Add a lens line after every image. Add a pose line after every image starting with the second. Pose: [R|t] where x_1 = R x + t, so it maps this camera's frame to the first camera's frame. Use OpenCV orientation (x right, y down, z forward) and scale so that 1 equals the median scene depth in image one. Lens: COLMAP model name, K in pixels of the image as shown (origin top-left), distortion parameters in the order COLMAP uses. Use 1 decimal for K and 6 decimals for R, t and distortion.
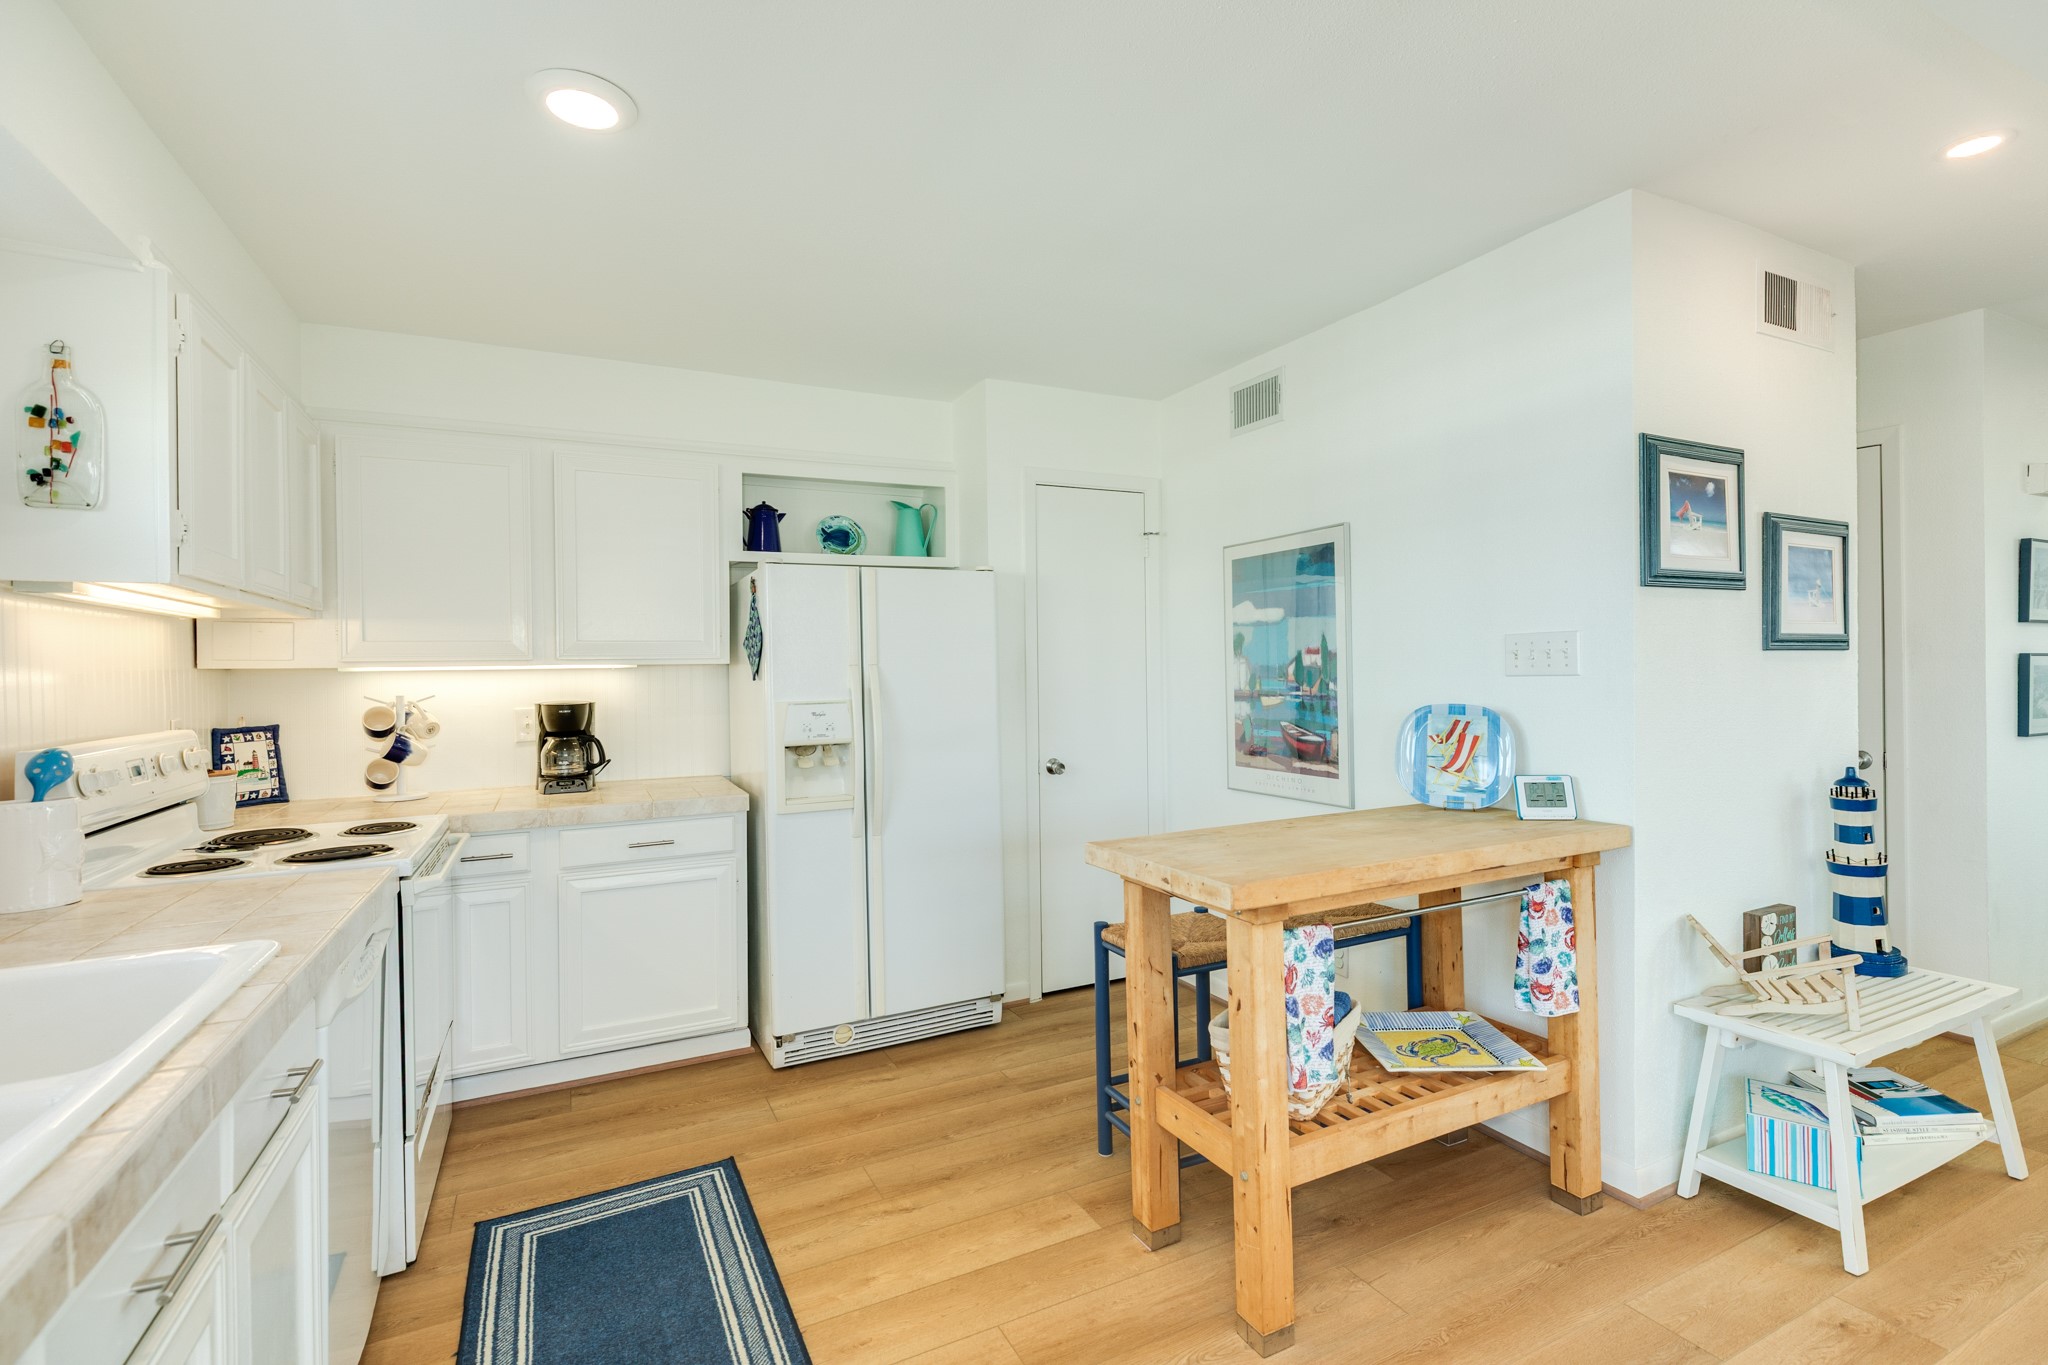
lens RADIAL K [[930.4, 0, 1026.3], [0, 930.4, 671.7], [0, 0, 1]] dist [0.001247, 0.000080]
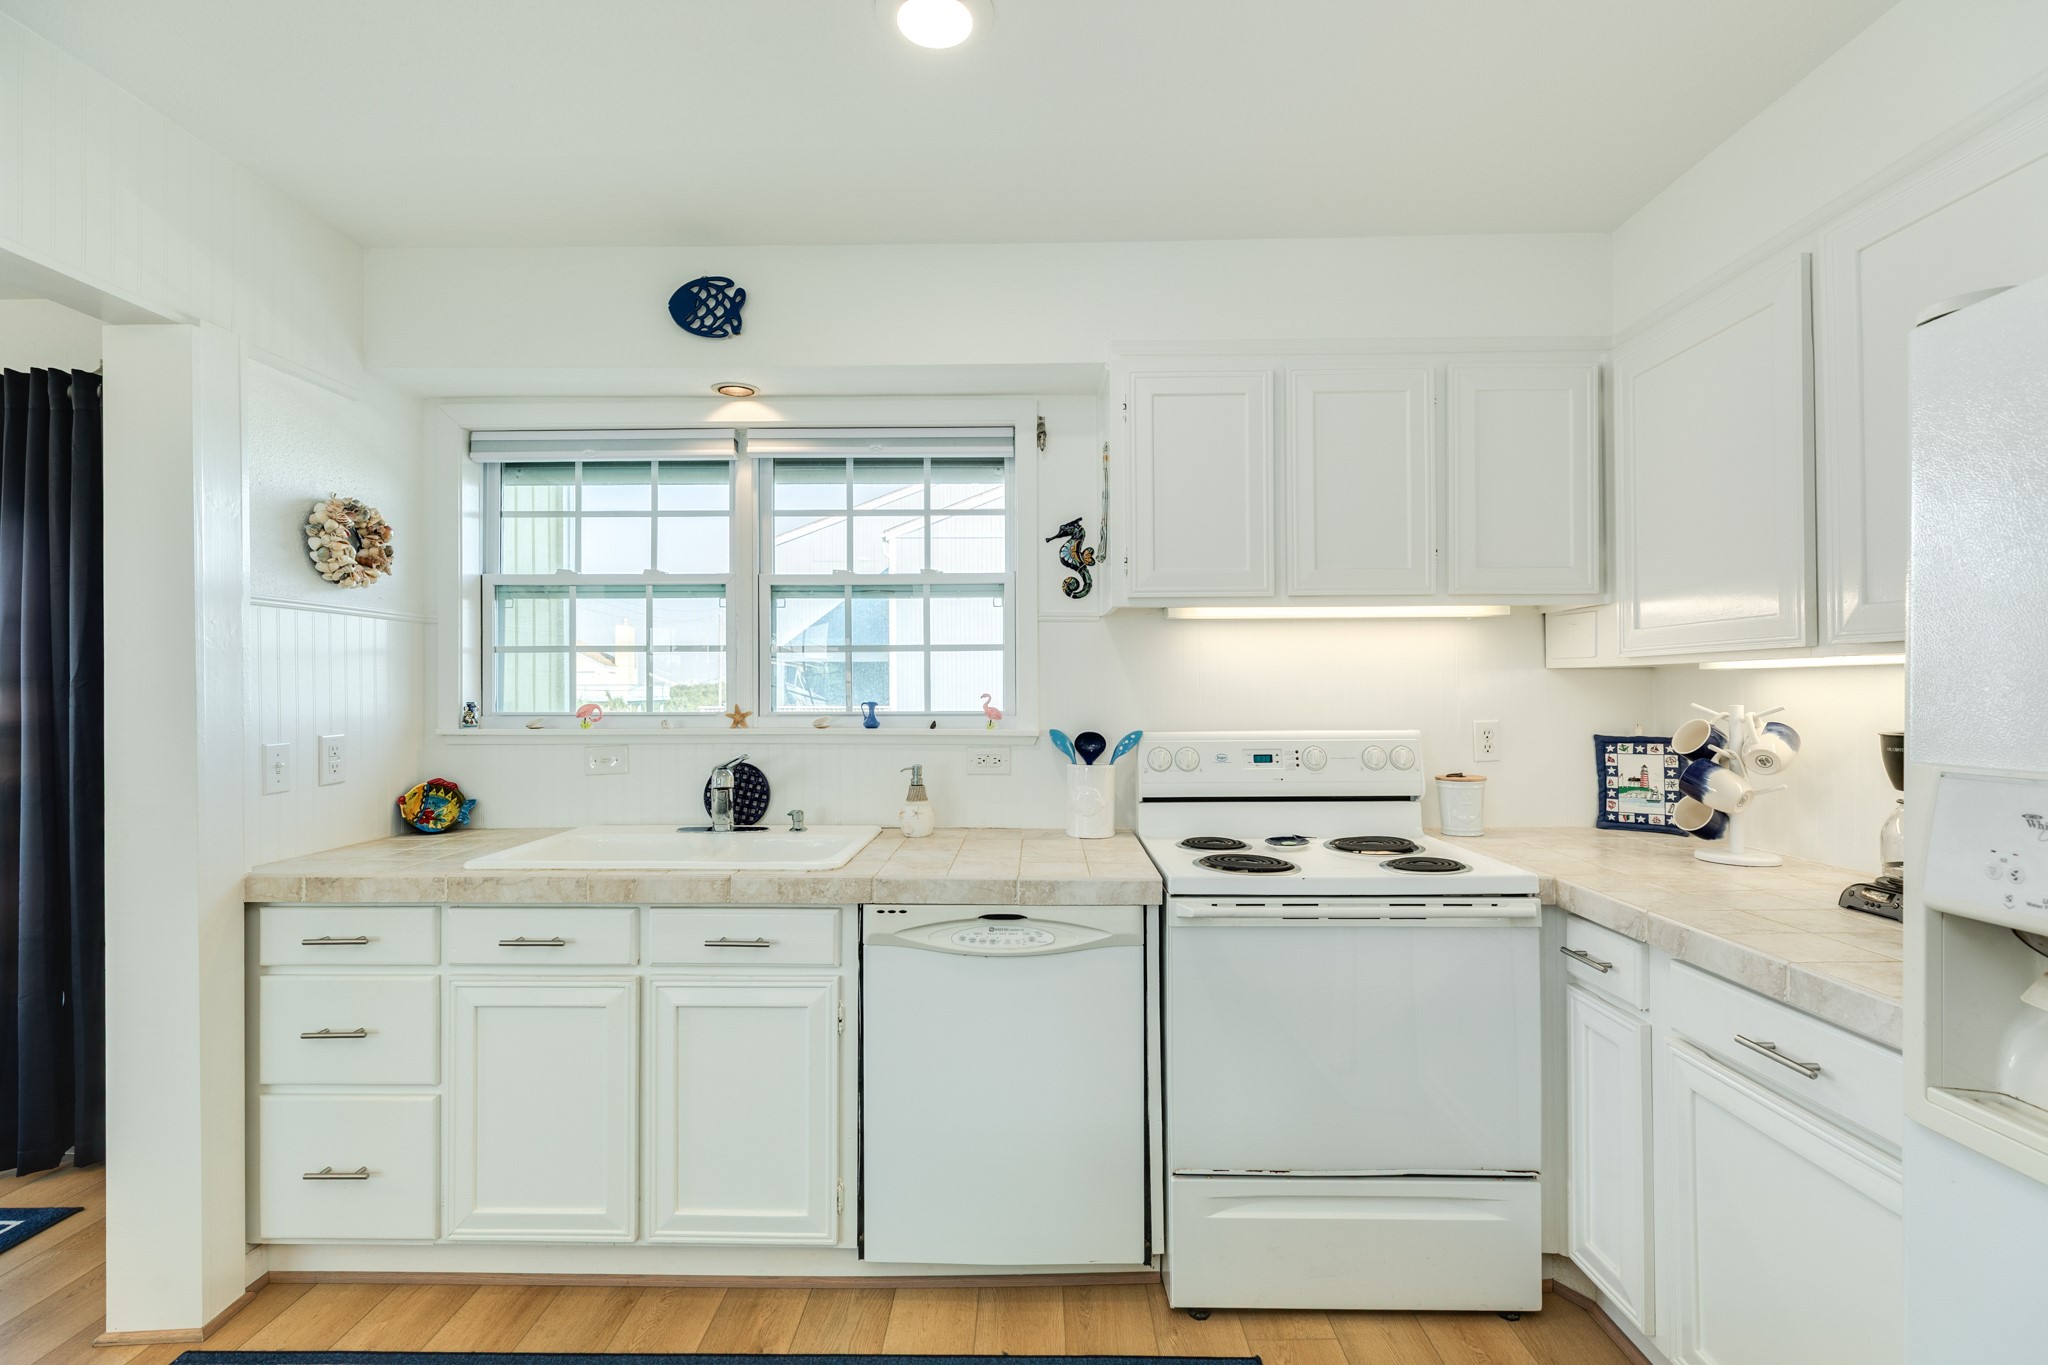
lens RADIAL K [[930.4, 0, 1007.8], [0, 930.4, 682.1], [0, 0, 1]] dist [0.001247, 0.000080]
pose [[-0.466317, 0.015323, -0.884485, 0.171604], [0.012599, 0.999864, 0.010680, -0.005739], [0.884528, -0.006164, -0.466446, 0.904828]]
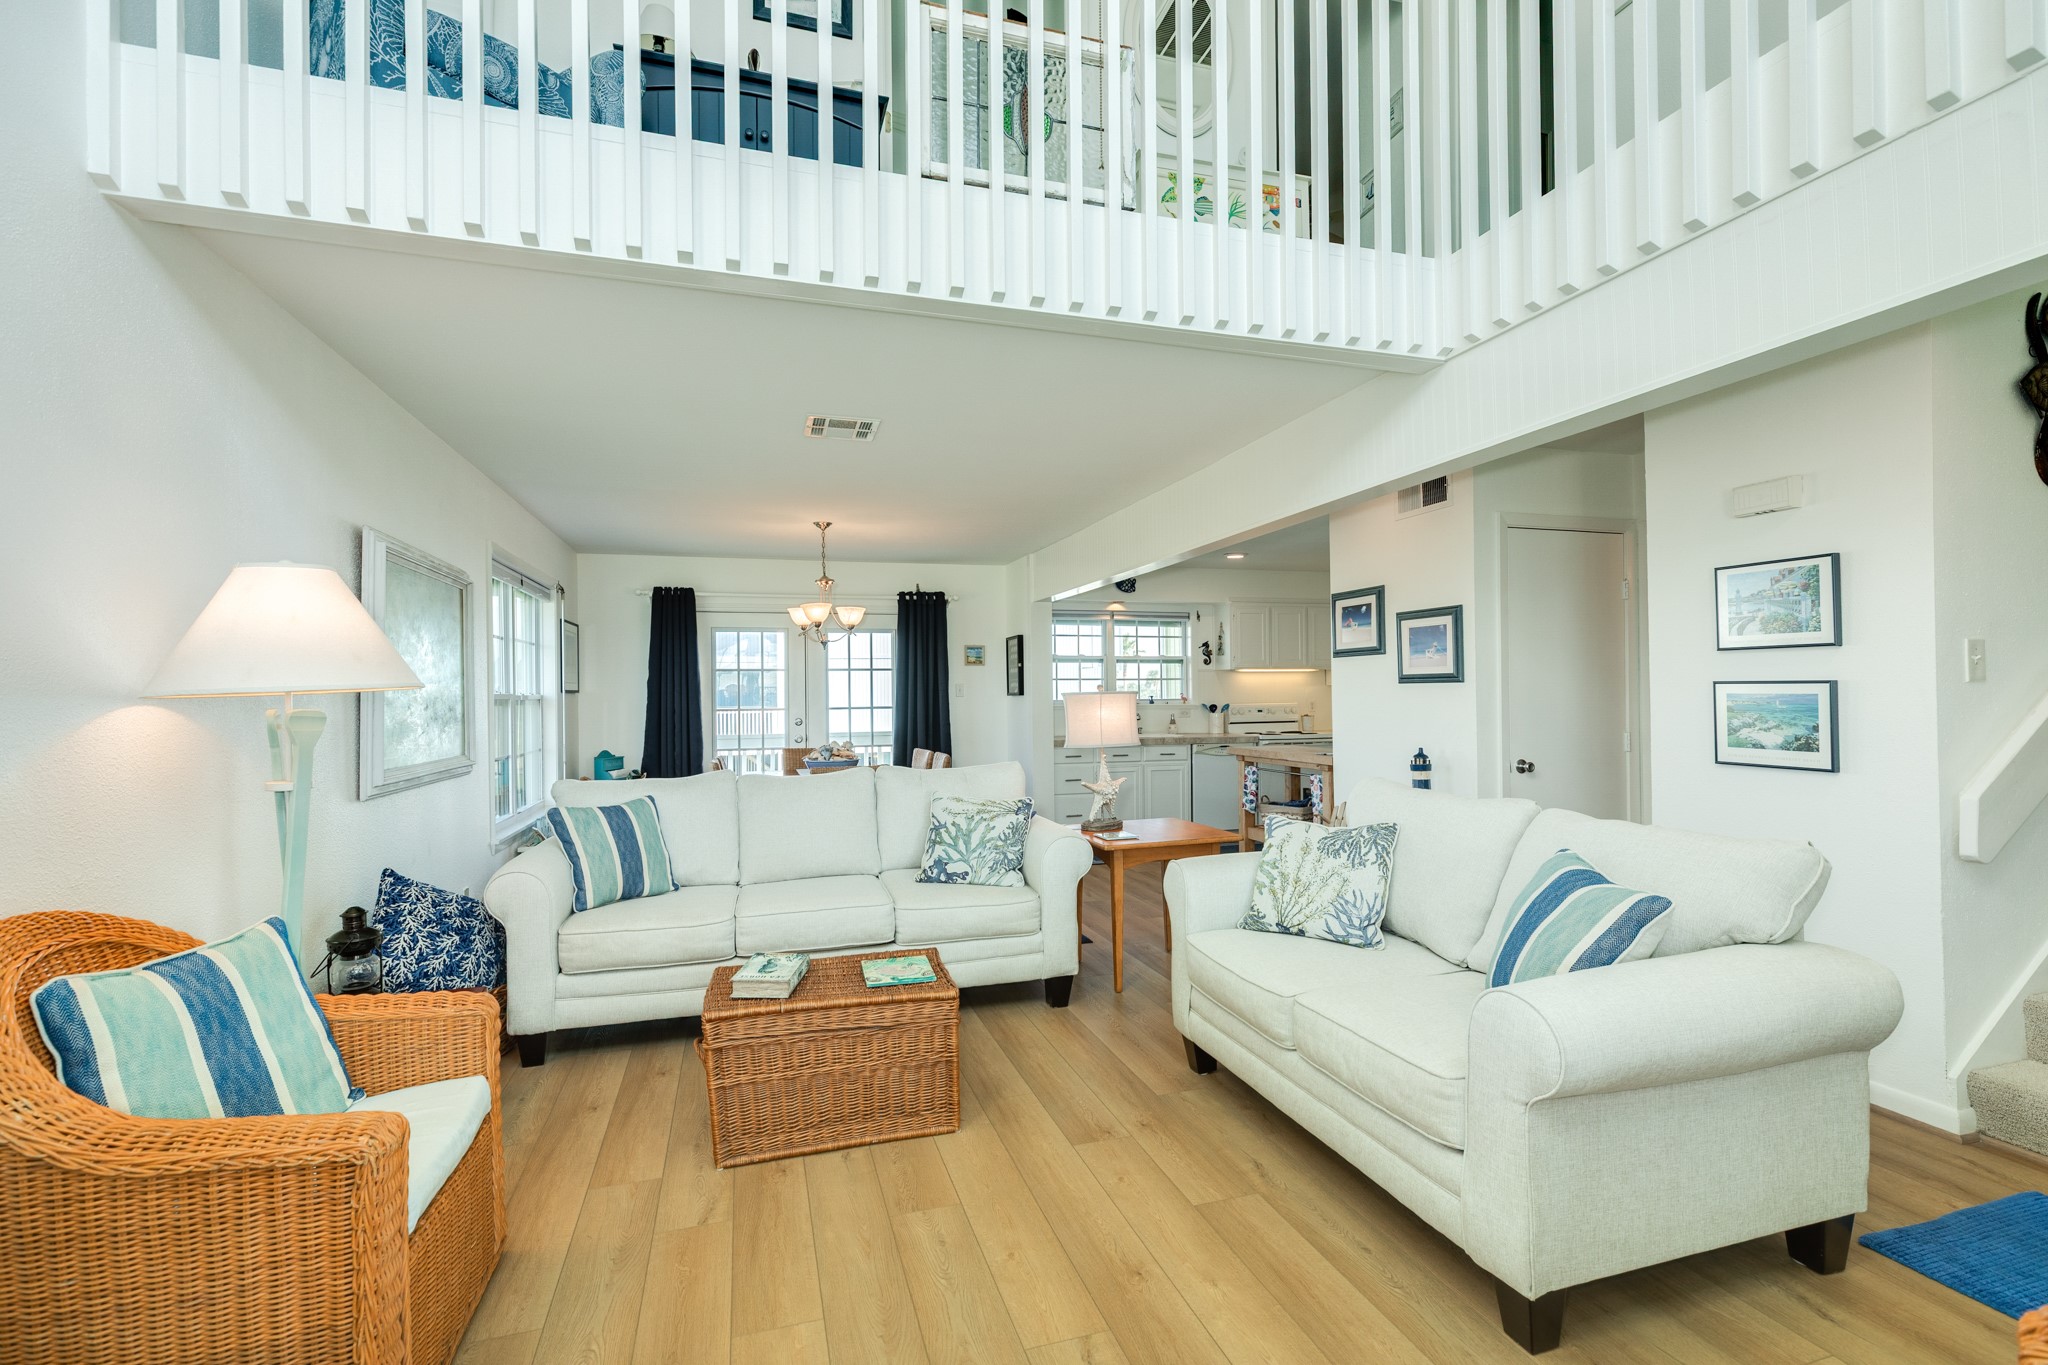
lens RADIAL K [[930.4, 0, 1026.3], [0, 930.4, 693.1], [0, 0, 1]] dist [0.001247, 0.000080]
pose [[-0.161609, 0.015649, -0.986731, 2.397473], [0.012018, 0.999831, 0.013889, -0.033063], [0.986782, -0.009614, -0.161770, 0.460060]]
